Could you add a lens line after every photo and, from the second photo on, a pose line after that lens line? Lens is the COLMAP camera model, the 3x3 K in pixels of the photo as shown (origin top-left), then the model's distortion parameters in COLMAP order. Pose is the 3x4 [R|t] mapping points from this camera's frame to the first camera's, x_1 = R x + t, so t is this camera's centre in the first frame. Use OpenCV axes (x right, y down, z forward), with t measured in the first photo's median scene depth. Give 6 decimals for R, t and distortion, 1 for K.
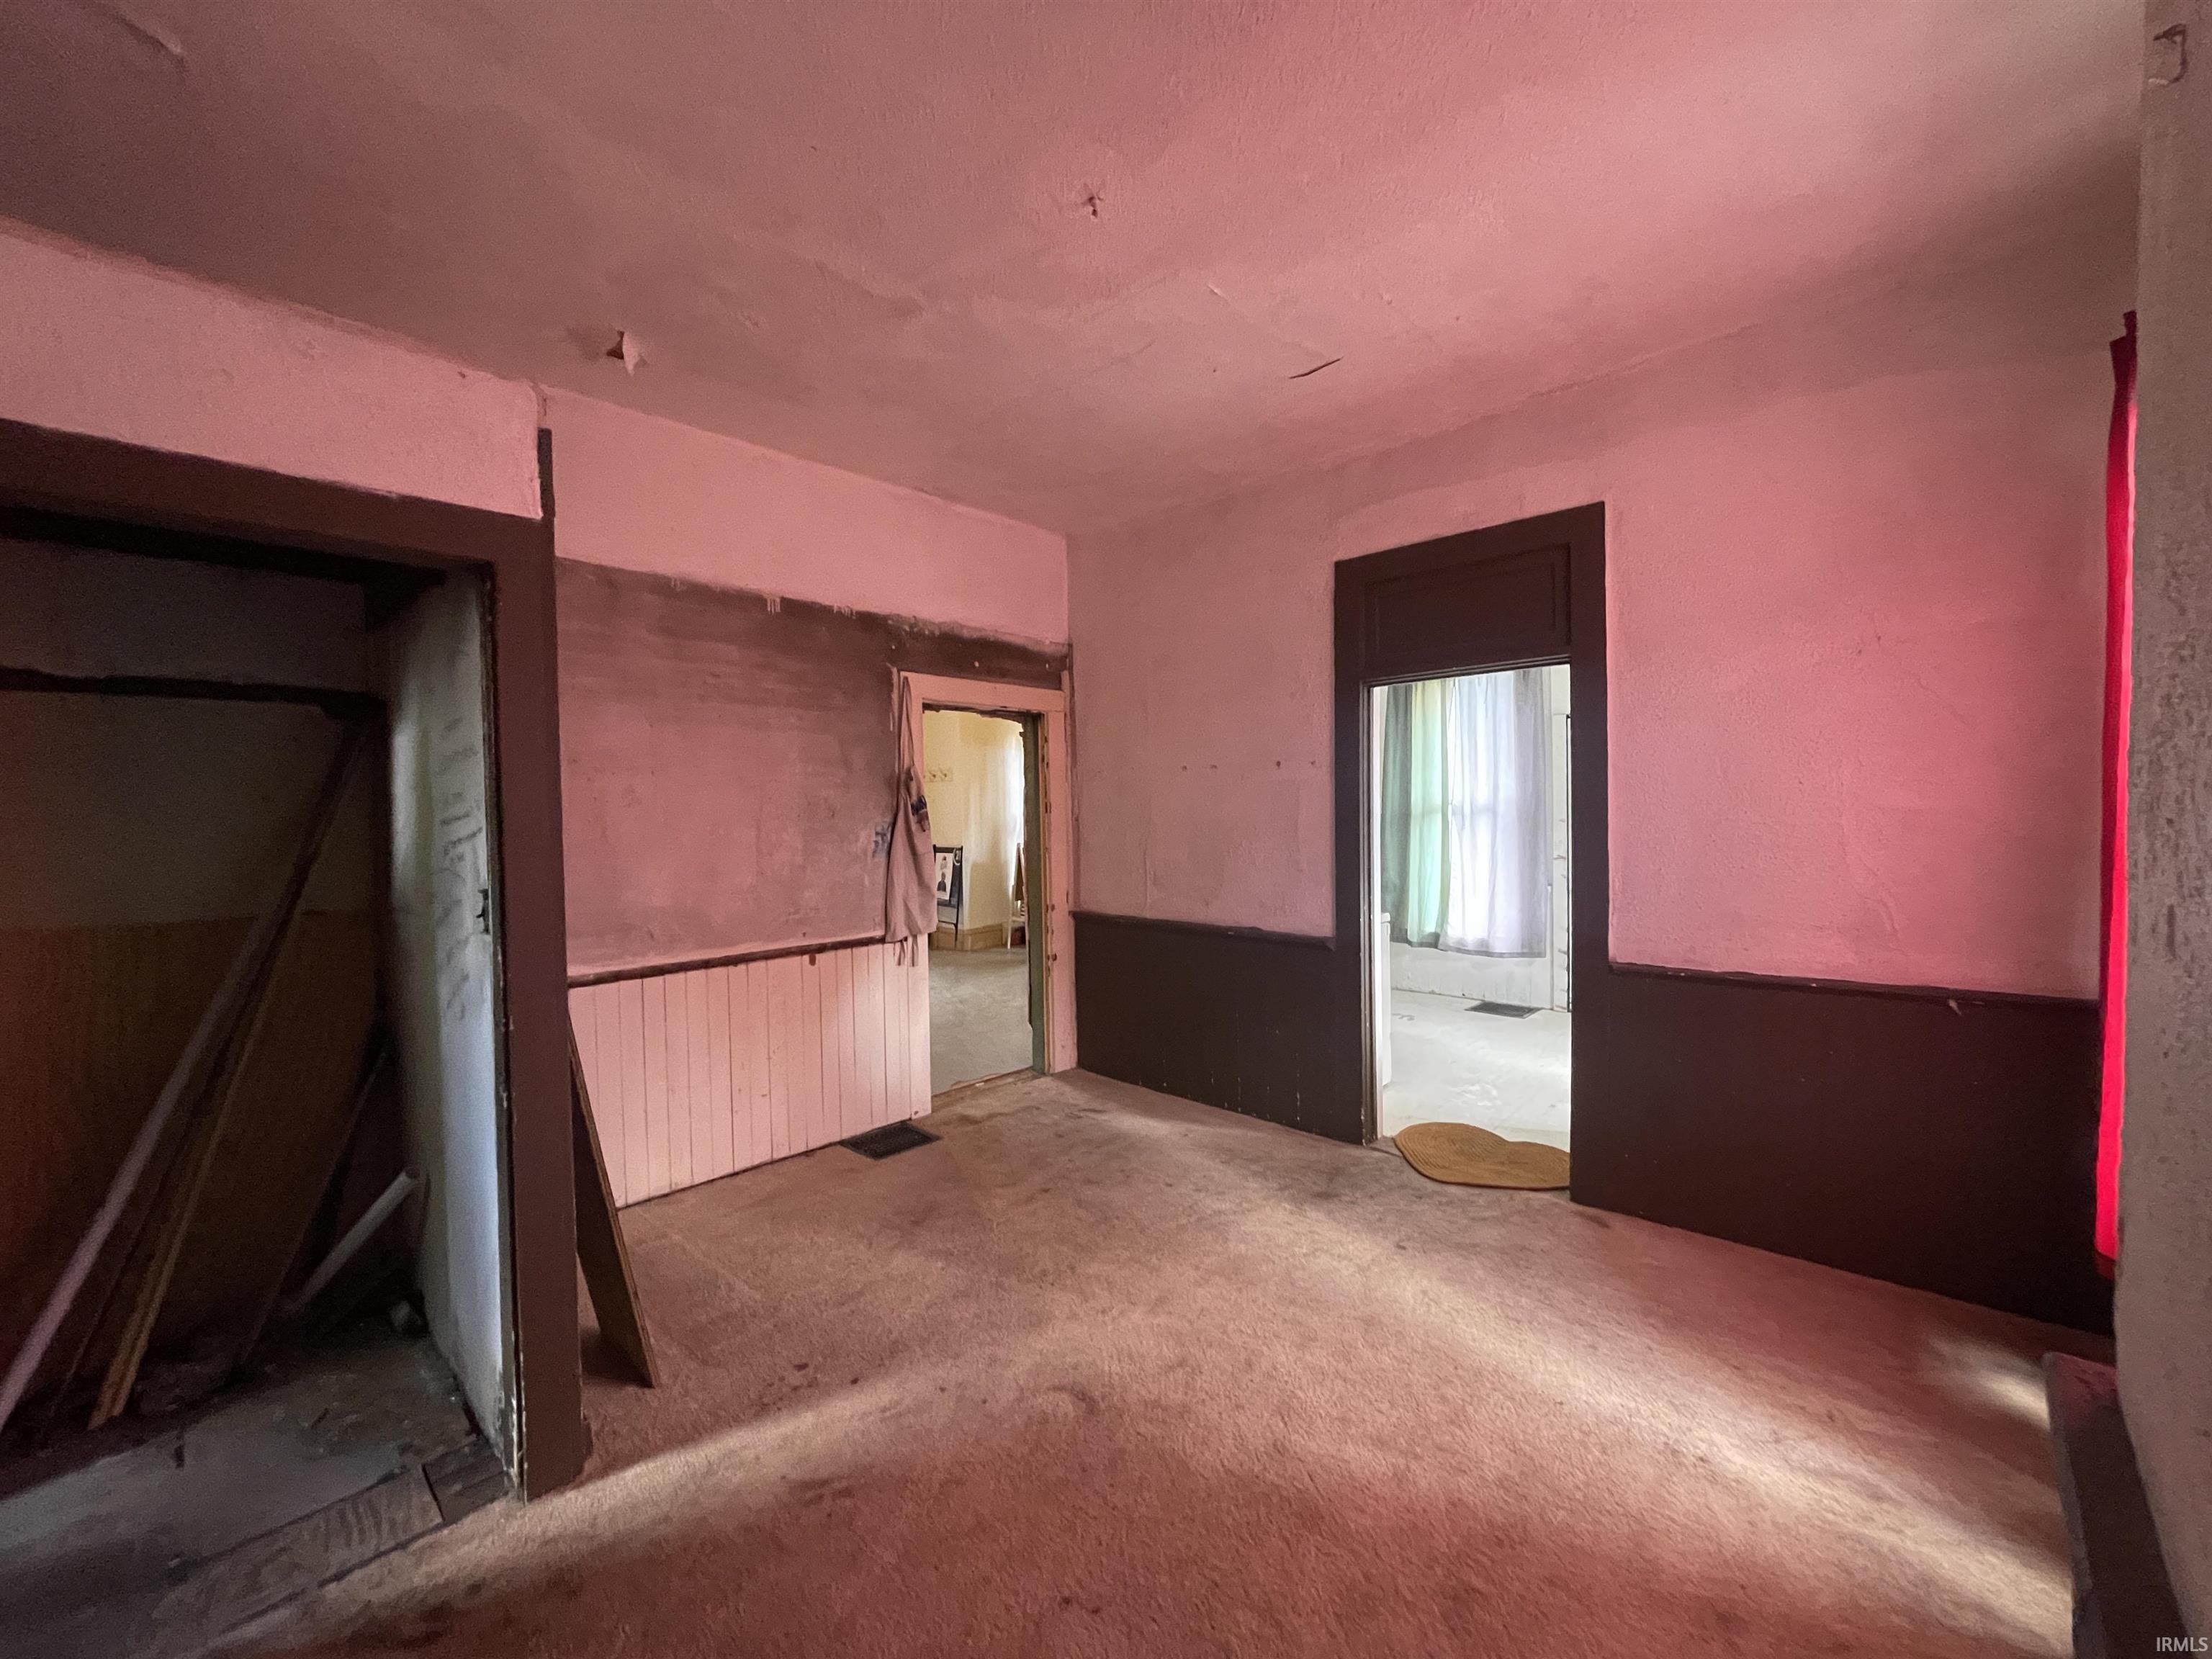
lens RADIAL K [[895.8, 0, 1103.1], [0, 895.8, 834.1], [0, 0, 1]] dist [0.002954, 0.000598]
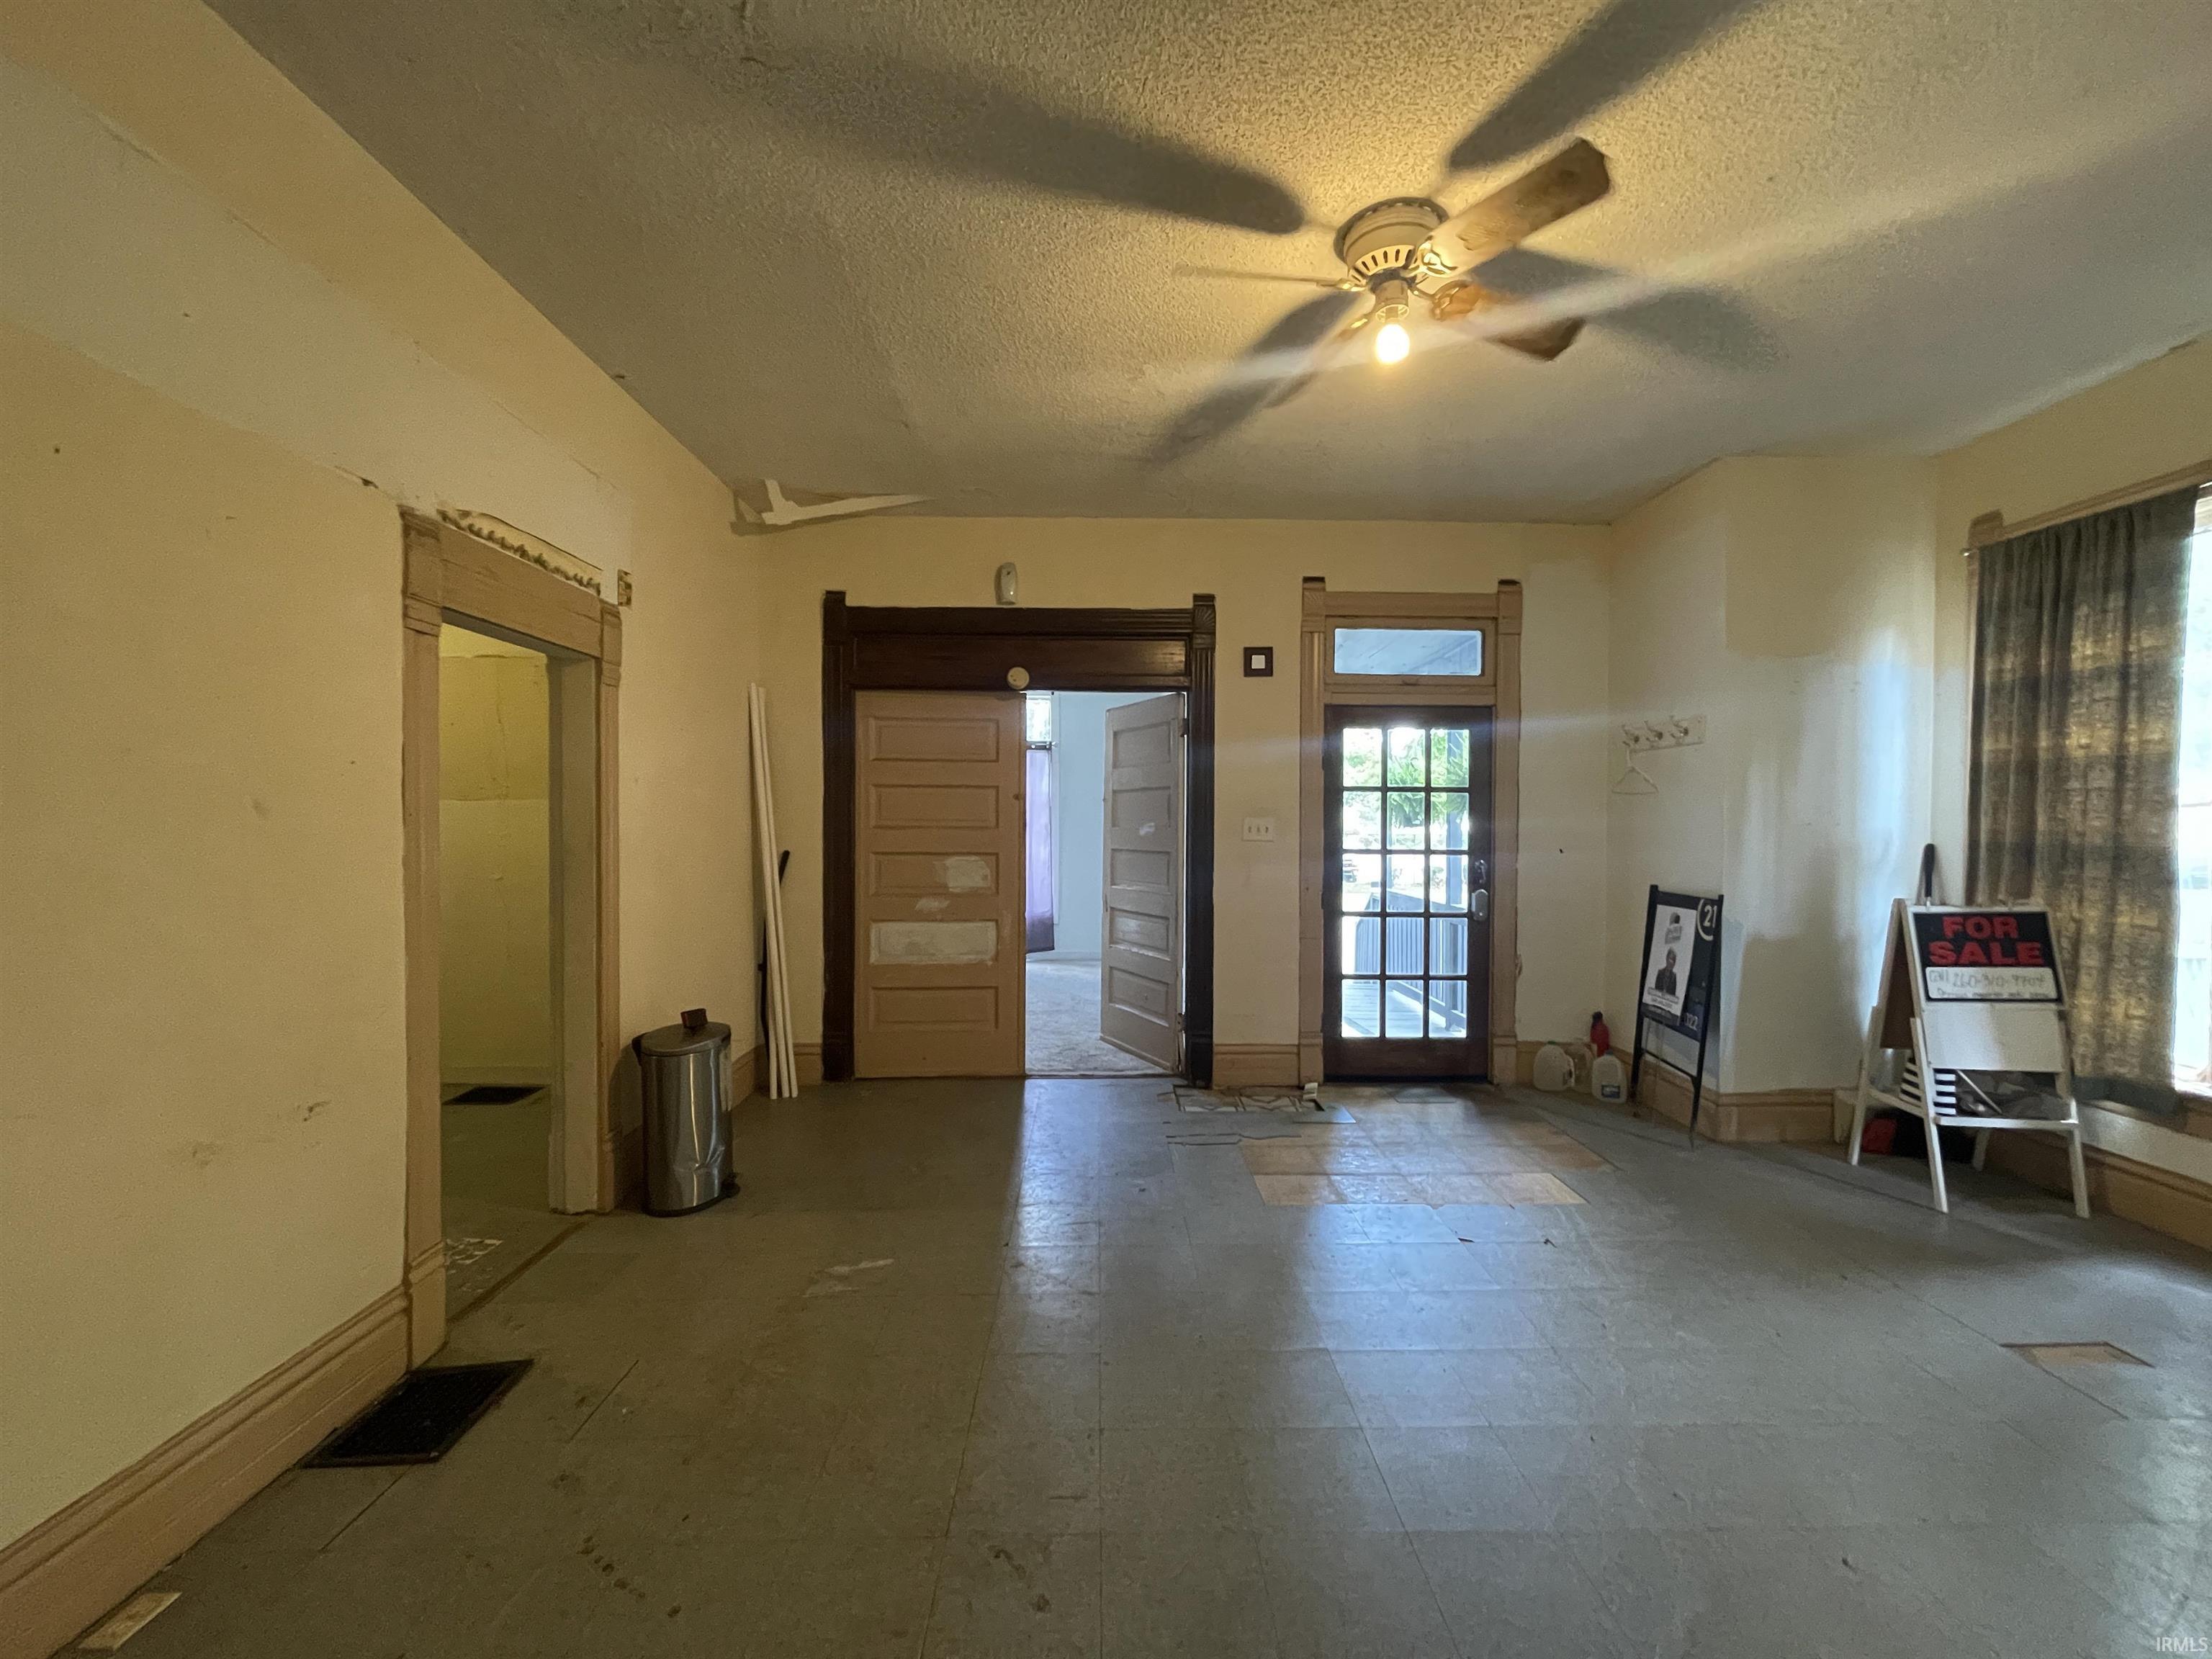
lens RADIAL K [[895.8, 0, 1108.0], [0, 895.8, 838.4], [0, 0, 1]] dist [0.002954, 0.000598]
pose [[0.681372, 0.024078, -0.731541, -0.043828], [-0.029612, 0.999547, 0.005317, -0.007357], [0.731338, 0.018039, 0.681777, 0.490550]]
